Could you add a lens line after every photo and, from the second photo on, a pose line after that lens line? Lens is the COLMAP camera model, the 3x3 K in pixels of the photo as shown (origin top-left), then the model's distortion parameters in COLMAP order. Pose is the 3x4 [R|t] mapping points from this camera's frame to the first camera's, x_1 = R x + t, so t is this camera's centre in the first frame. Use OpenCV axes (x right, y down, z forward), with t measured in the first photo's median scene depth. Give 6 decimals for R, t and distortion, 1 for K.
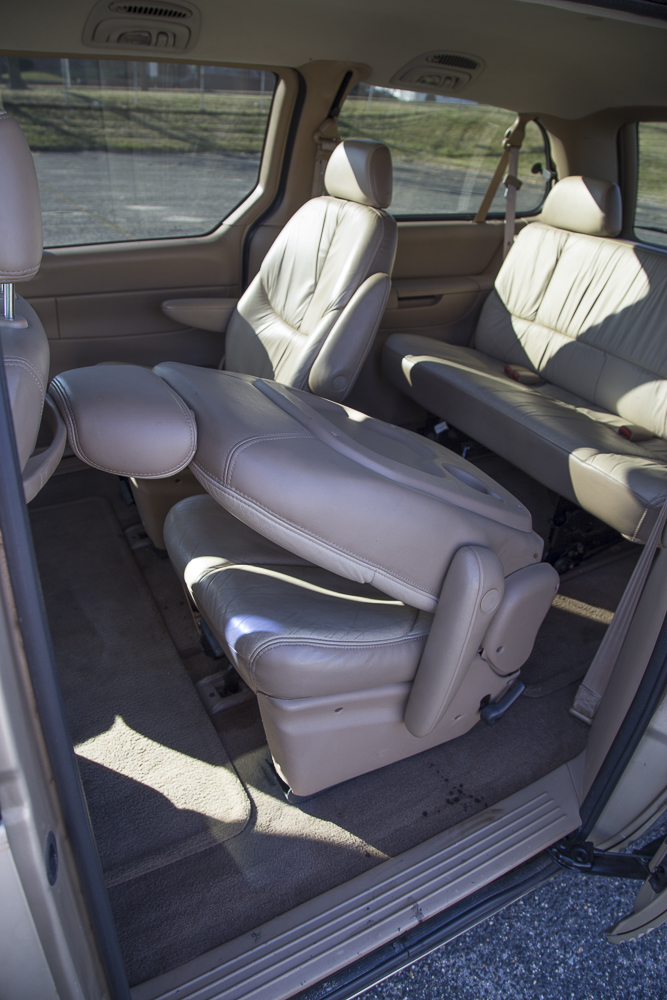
lens RADIAL K [[686.4, 0, 333.0], [0, 686.4, 501.2], [0, 0, 1]] dist [-0.115615, 0.050692]
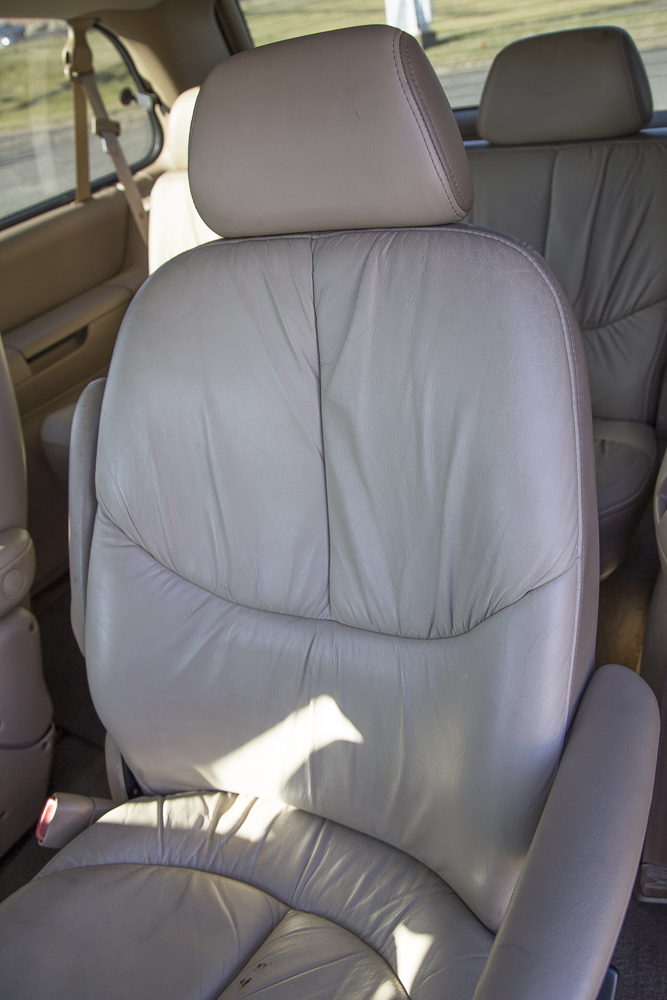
lens RADIAL K [[776.7, 0, 335.0], [0, 776.7, 498.2], [0, 0, 1]] dist [-0.046396, 0.022409]
pose [[0.823564, -0.452962, 0.341420, 0.031378], [0.448356, 0.888542, 0.097318, -0.133361], [-0.347447, 0.072930, 0.934859, 0.252776]]
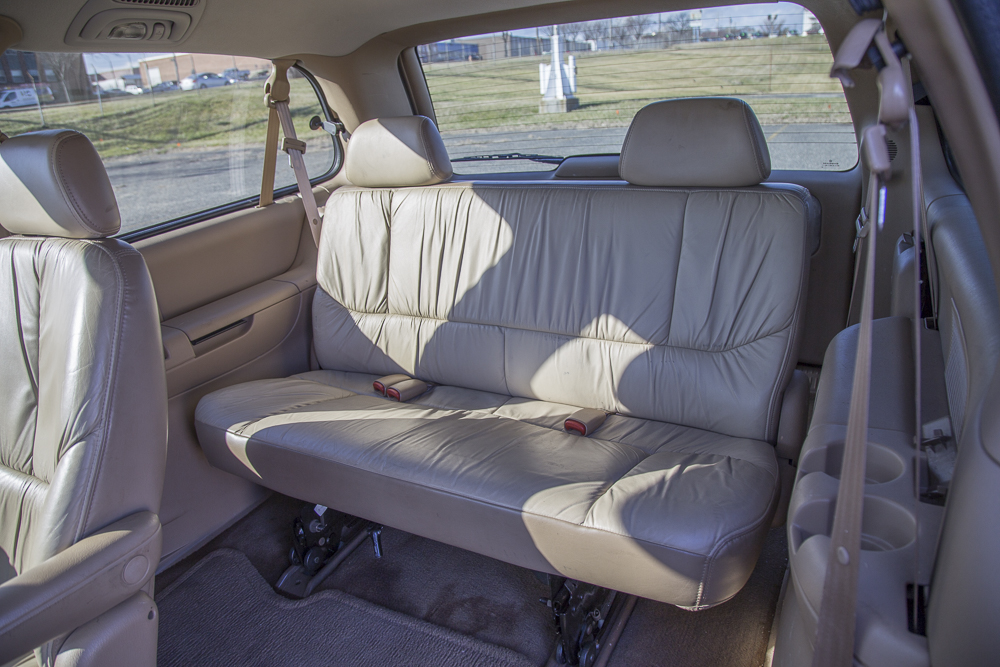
lens RADIAL K [[686.4, 0, 503.6], [0, 686.4, 338.6], [0, 0, 1]] dist [-0.115615, 0.050692]
pose [[0.832446, -0.317693, 0.453987, 0.055858], [0.387406, 0.919477, -0.066925, -0.145543], [-0.396169, 0.231589, 0.888491, 0.299665]]
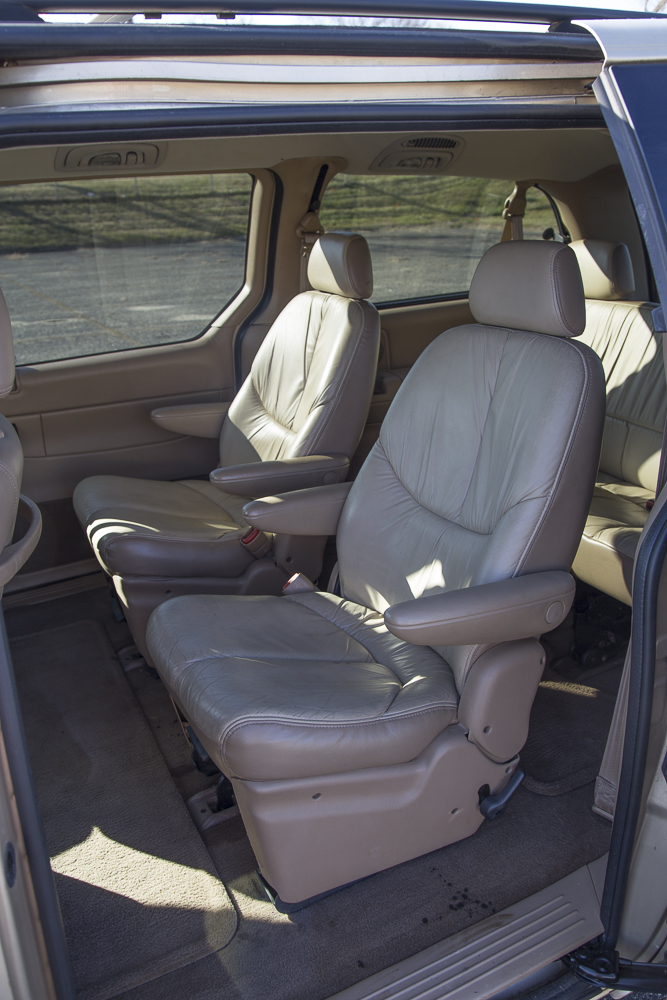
lens RADIAL K [[848.1, 0, 335.8], [0, 848.1, 494.0], [0, 0, 1]] dist [-0.030997, 0.025162]
pose [[0.994818, -0.077430, -0.065891, 0.072861], [0.064849, 0.982374, -0.175316, 0.045374], [0.078304, 0.170134, 0.982305, -0.132017]]
